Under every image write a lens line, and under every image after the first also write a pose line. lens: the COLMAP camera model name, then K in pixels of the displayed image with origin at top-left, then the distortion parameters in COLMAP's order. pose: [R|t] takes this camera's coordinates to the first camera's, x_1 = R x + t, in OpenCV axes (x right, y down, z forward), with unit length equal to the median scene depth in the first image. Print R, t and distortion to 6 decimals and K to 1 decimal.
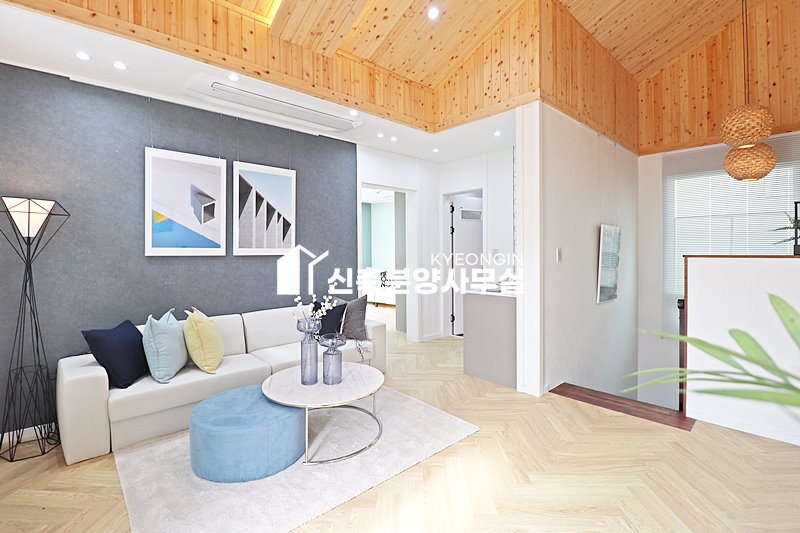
lens RADIAL K [[374.3, 0, 397.1], [0, 374.3, 253.0], [0, 0, 1]] dist [0.000004, -0.012579]
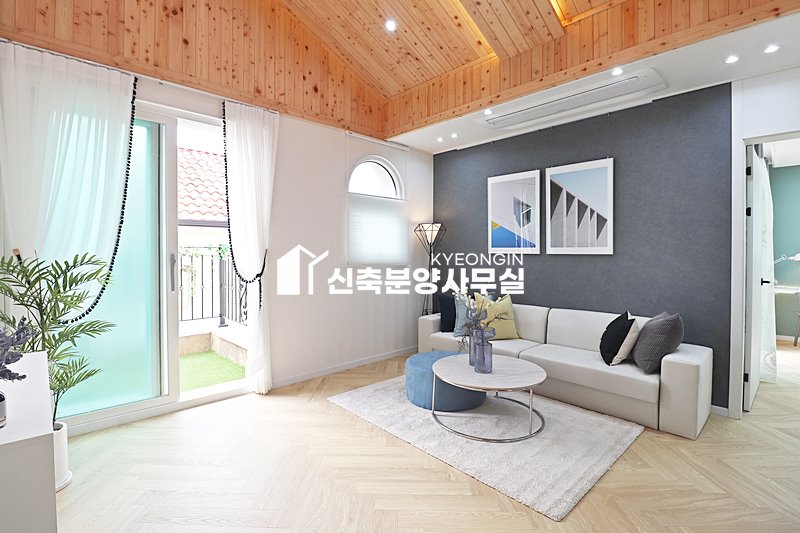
lens RADIAL K [[374.3, 0, 397.1], [0, 374.3, 253.0], [0, 0, 1]] dist [0.000004, -0.012579]
pose [[0.015032, 0.003687, -0.999880, 0.693731], [-0.007368, 0.999966, 0.003577, 0.003007], [0.999860, 0.007313, 0.015058, 0.570372]]
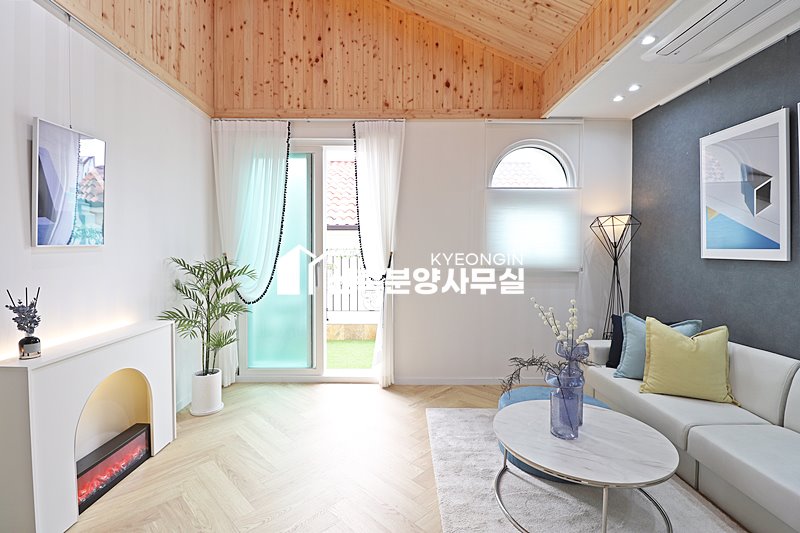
lens RADIAL K [[368.5, 0, 396.8], [0, 368.5, 255.4], [0, 0, 1]] dist [0.001520, -0.011837]
pose [[-0.676601, 0.011579, -0.736259, 0.441744], [-0.003562, 0.999813, 0.018997, -0.012089], [0.736341, 0.015476, -0.676433, 0.962693]]
